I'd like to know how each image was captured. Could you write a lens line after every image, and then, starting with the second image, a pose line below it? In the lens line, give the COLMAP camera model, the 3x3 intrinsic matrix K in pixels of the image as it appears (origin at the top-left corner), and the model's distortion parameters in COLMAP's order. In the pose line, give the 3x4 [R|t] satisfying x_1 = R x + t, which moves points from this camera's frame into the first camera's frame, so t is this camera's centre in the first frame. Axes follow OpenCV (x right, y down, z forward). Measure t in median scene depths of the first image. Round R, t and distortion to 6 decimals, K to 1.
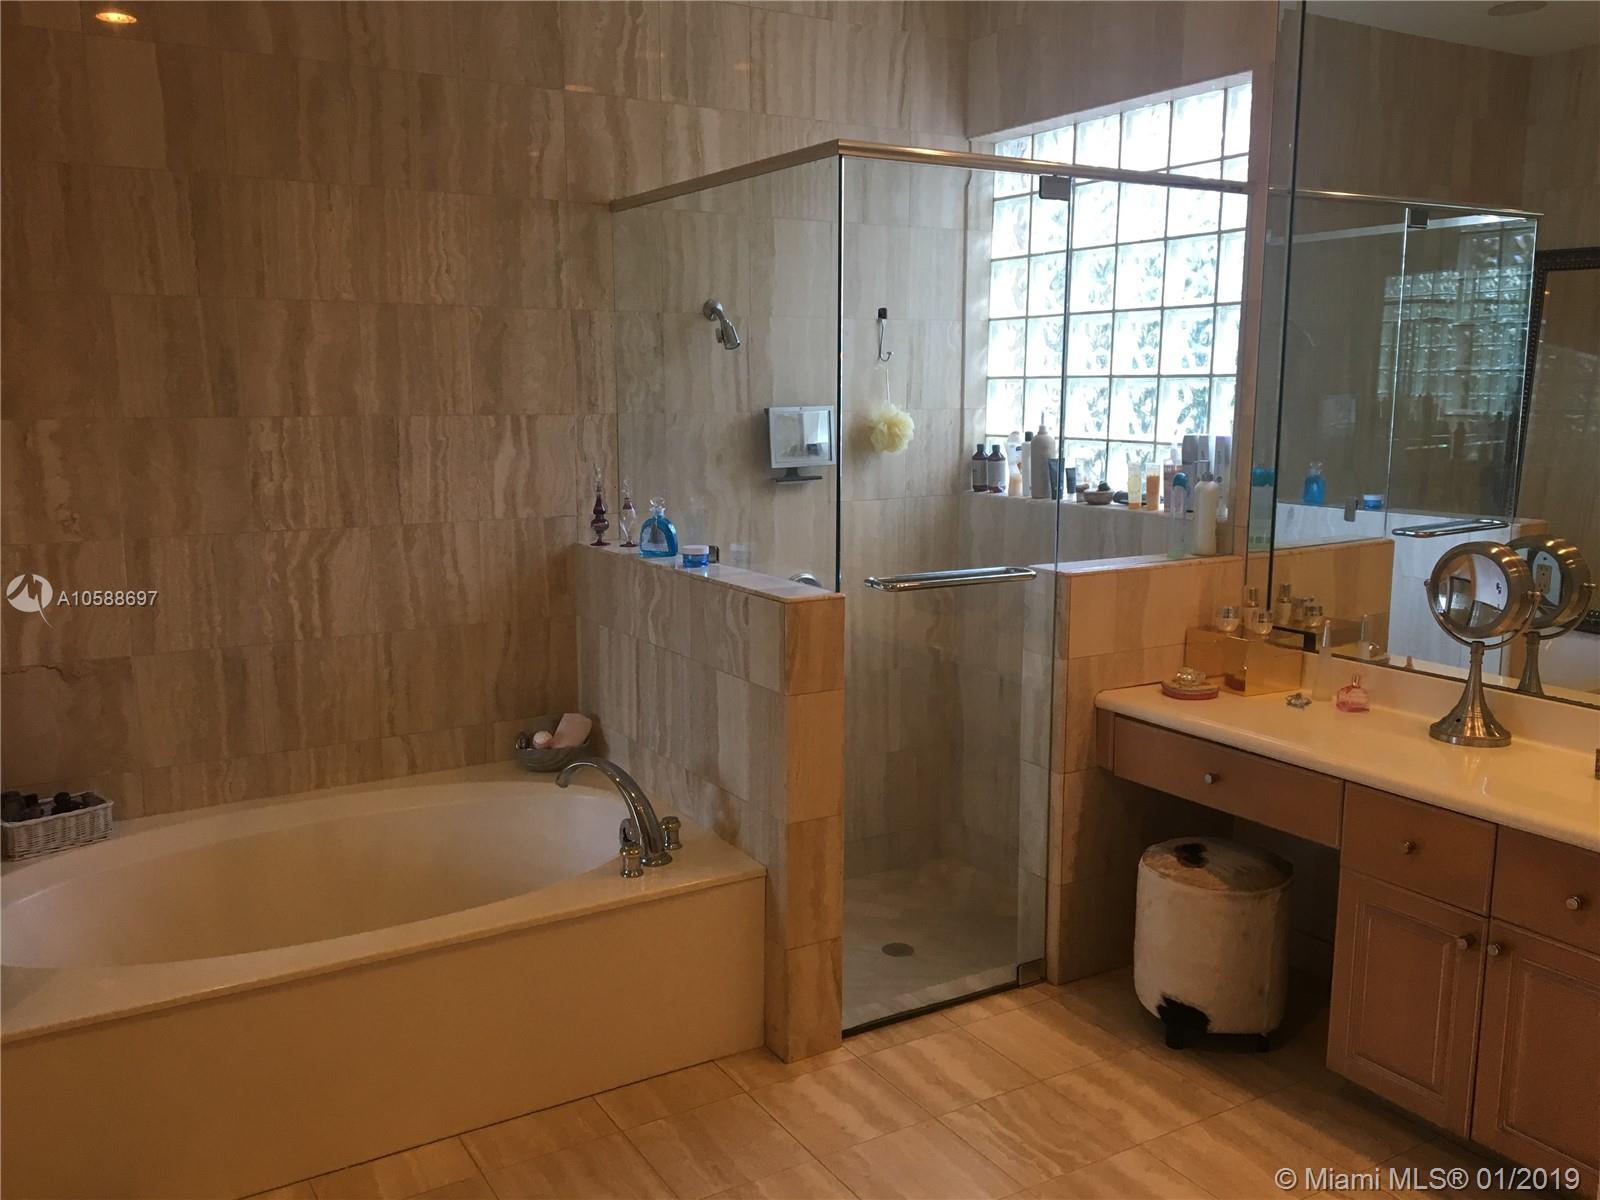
lens RADIAL K [[1349.9, 0, 837.1], [0, 1349.9, 607.3], [0, 0, 1]] dist [0.055593, -0.085366]
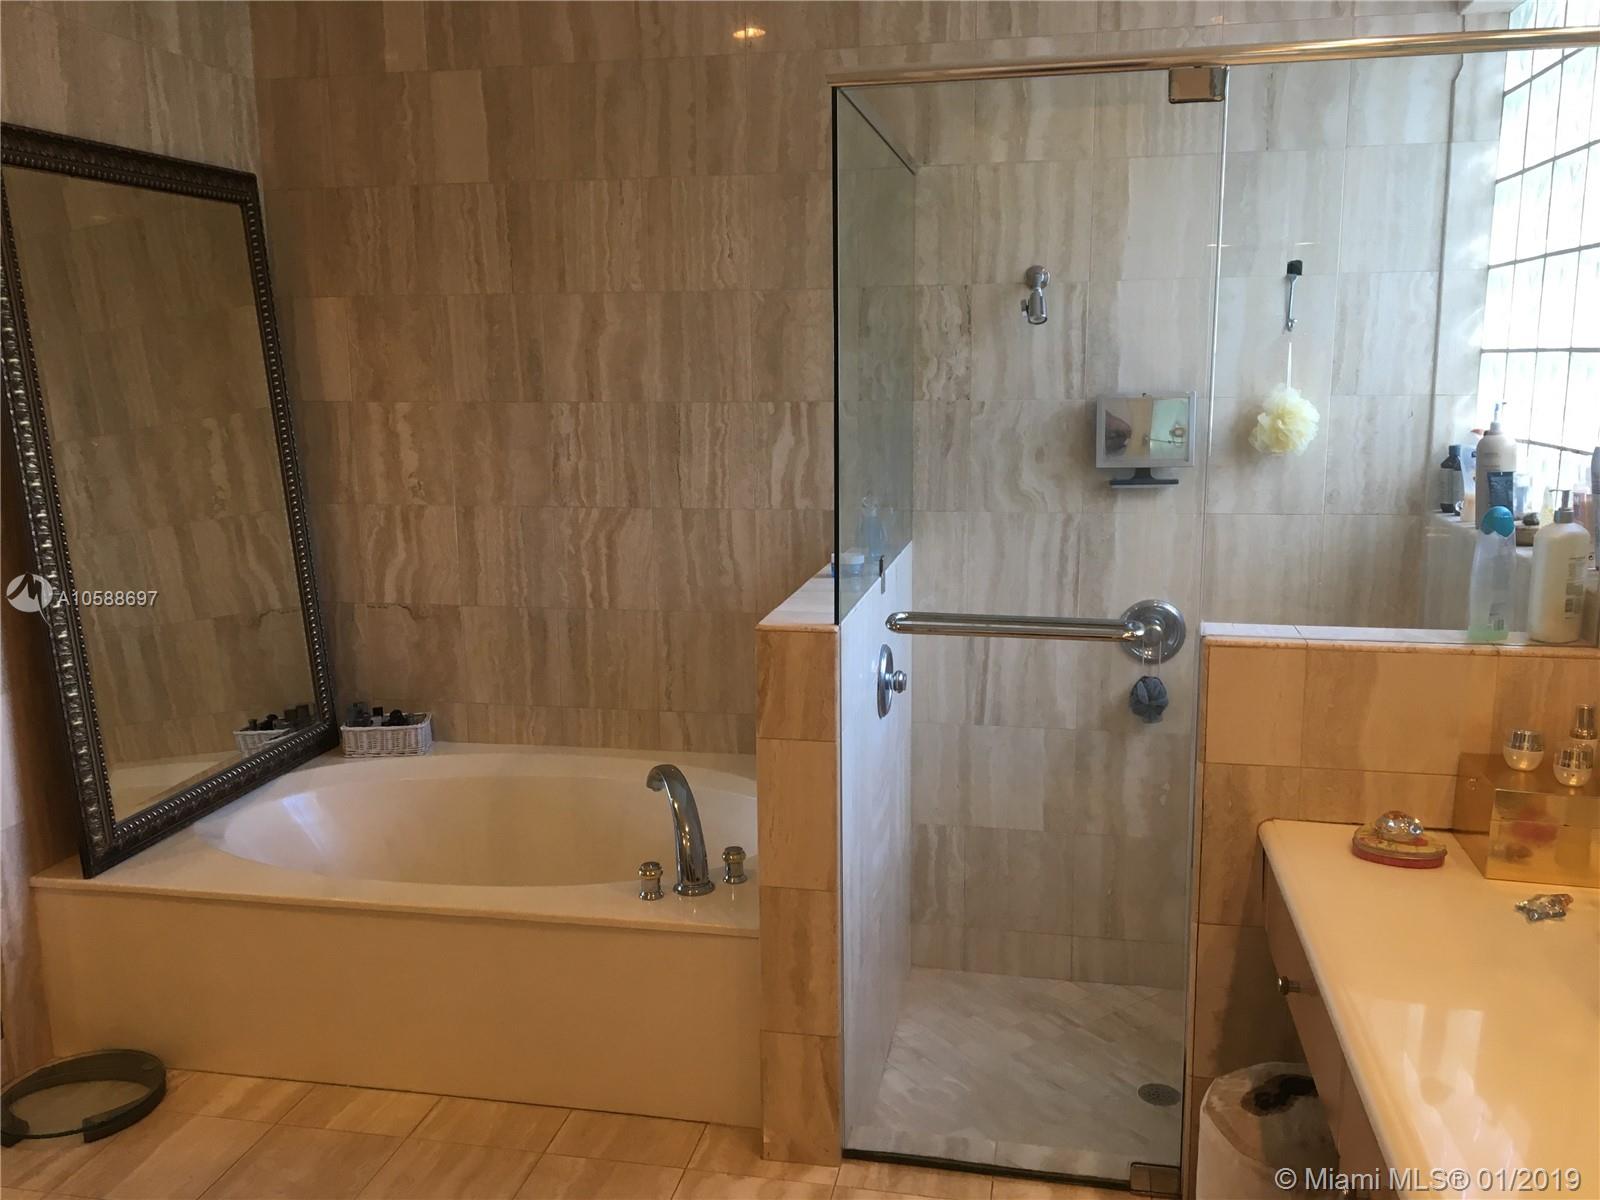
lens RADIAL K [[1349.9, 0, 794.8], [0, 1349.9, 611.5], [0, 0, 1]] dist [0.055593, -0.085366]
pose [[0.724862, 0.116707, -0.678936, 0.448309], [-0.101756, 0.992873, 0.062033, -0.056112], [0.681337, 0.024120, 0.731572, 0.317712]]
